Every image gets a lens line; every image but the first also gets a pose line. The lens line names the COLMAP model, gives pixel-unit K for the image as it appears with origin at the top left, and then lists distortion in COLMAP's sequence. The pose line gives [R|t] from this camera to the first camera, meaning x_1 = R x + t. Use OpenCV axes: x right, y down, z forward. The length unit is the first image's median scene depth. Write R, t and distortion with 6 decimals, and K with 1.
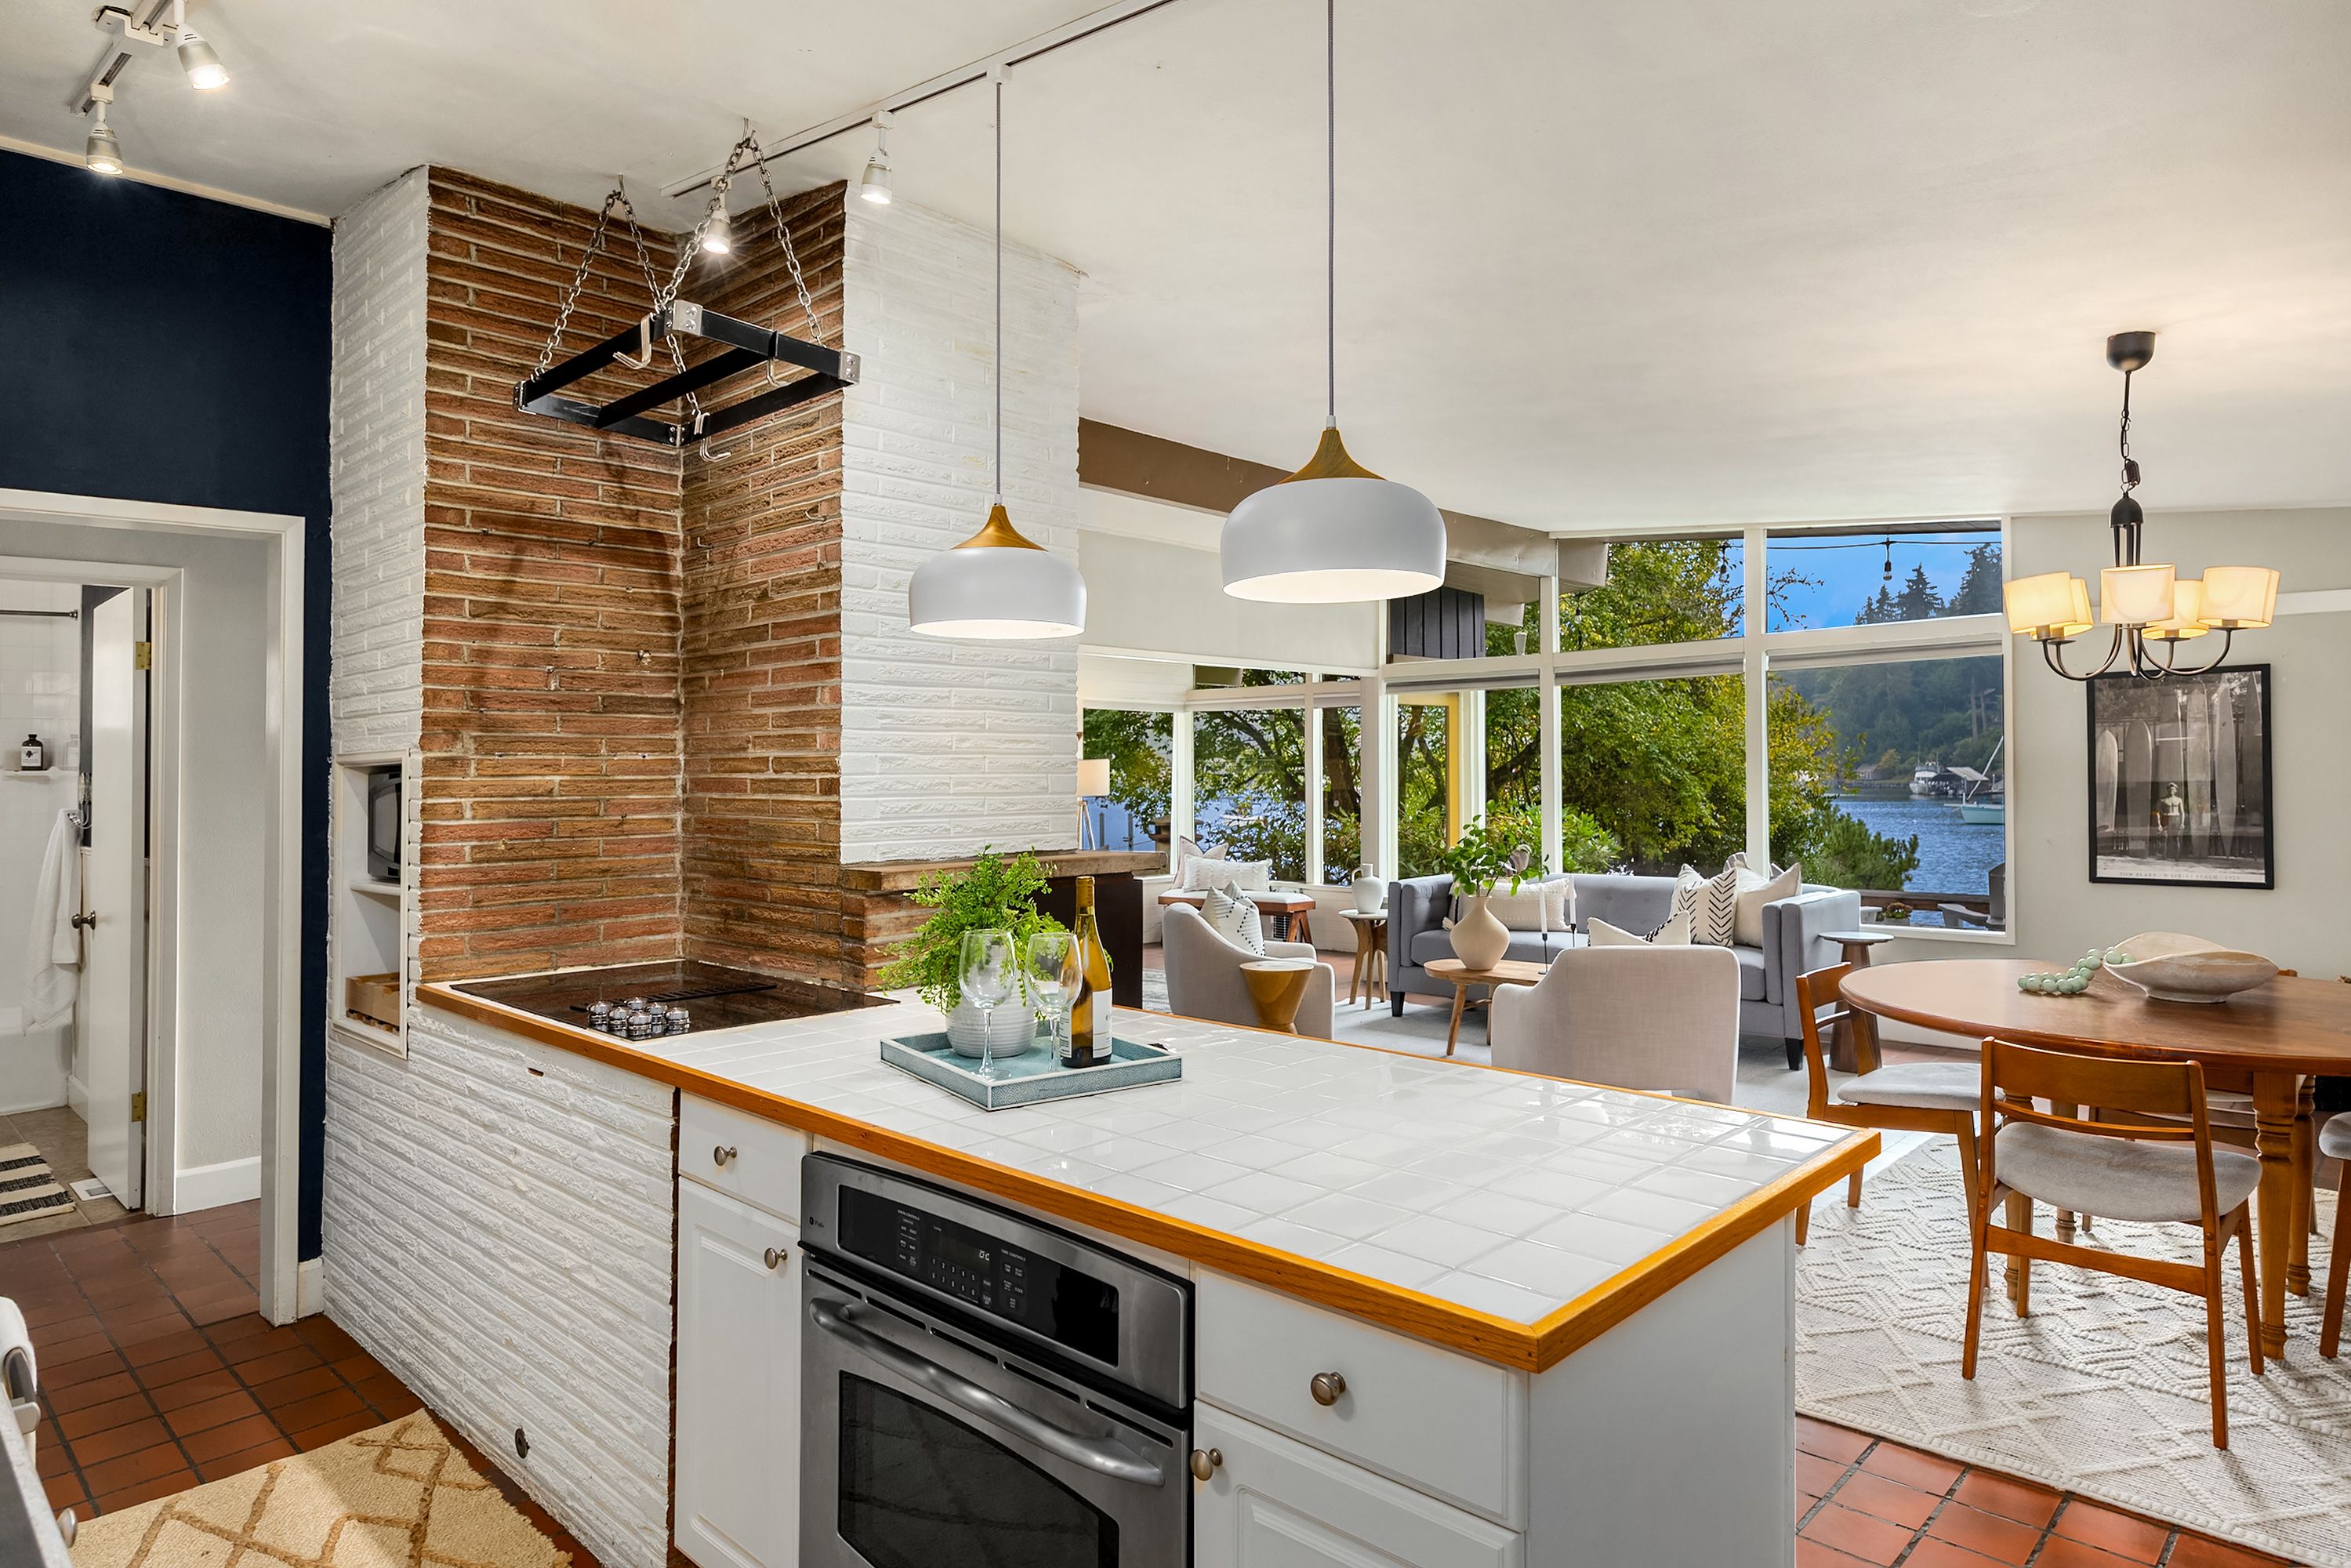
lens RADIAL K [[1355.6, 0, 1176.4], [0, 1355.6, 768.9], [0, 0, 1]] dist [0.002770, 0.002433]
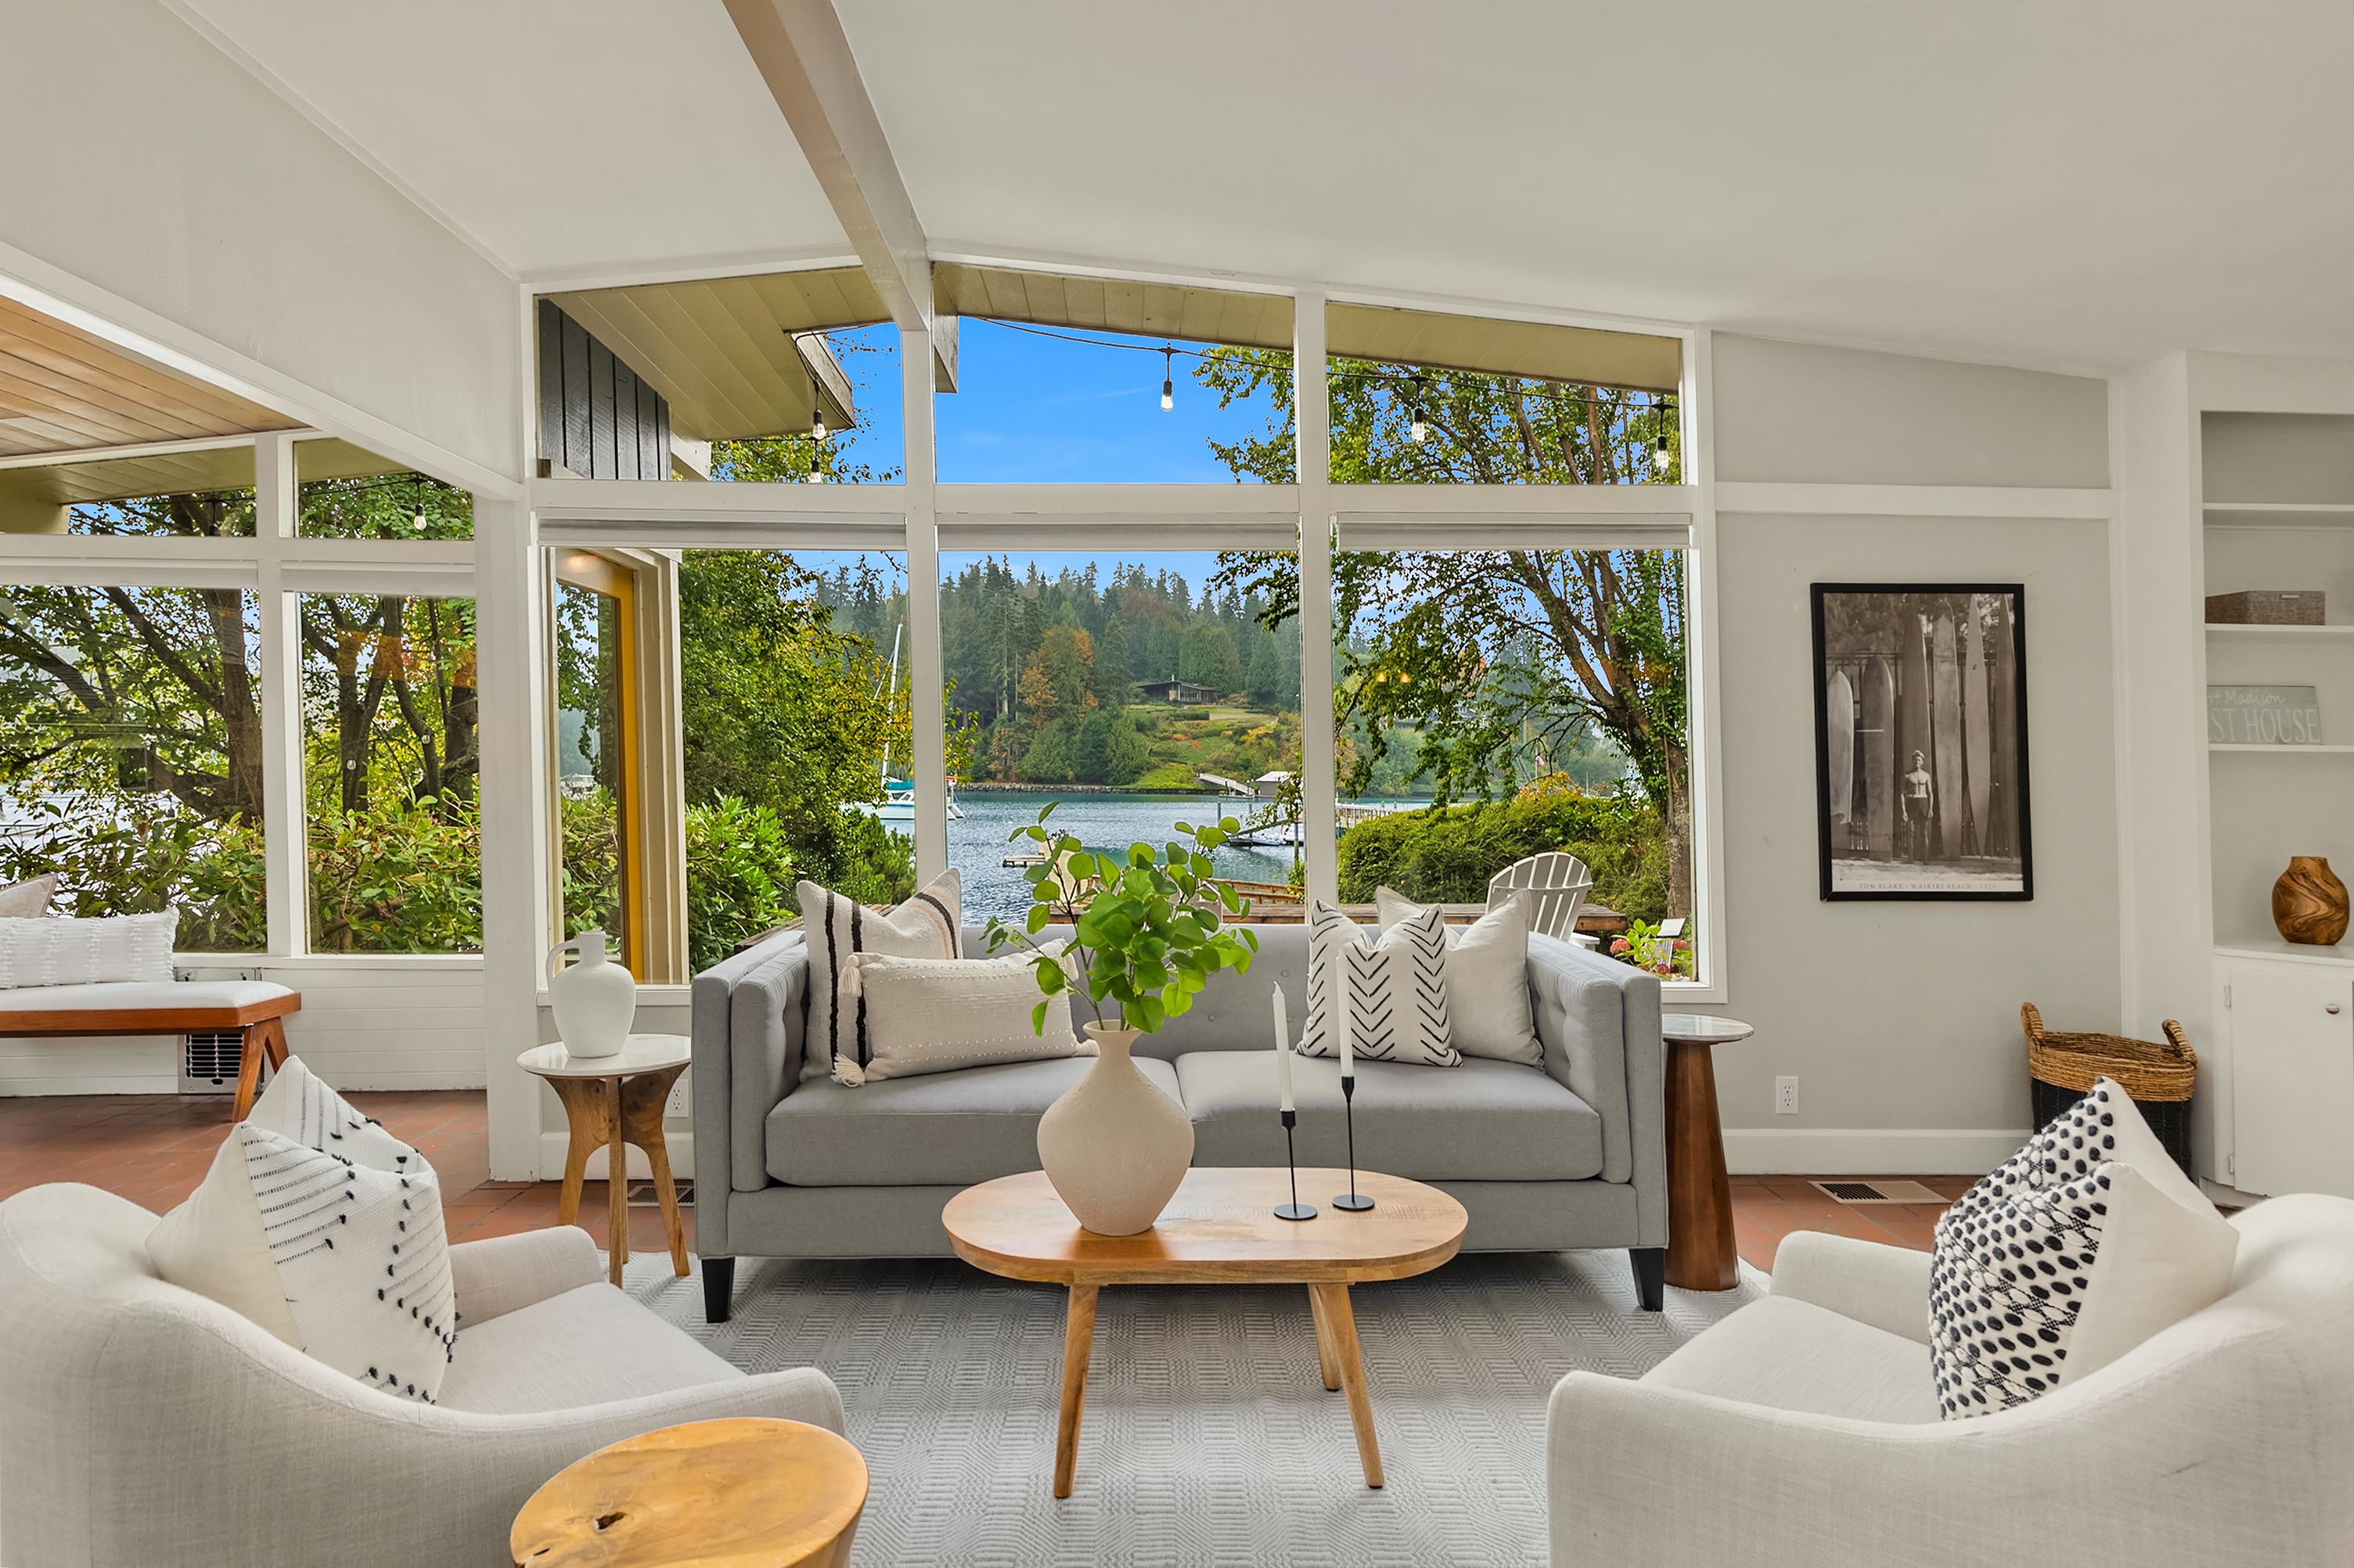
lens RADIAL K [[1386.0, 0, 1162.6], [0, 1386.0, 779.4], [0, 0, 1]] dist [-0.002954, -0.000465]
pose [[0.723634, 0.002836, 0.690178, -0.024313], [-0.012492, 0.999882, 0.008989, 0.023390], [-0.690071, -0.015127, 0.723584, 0.756370]]
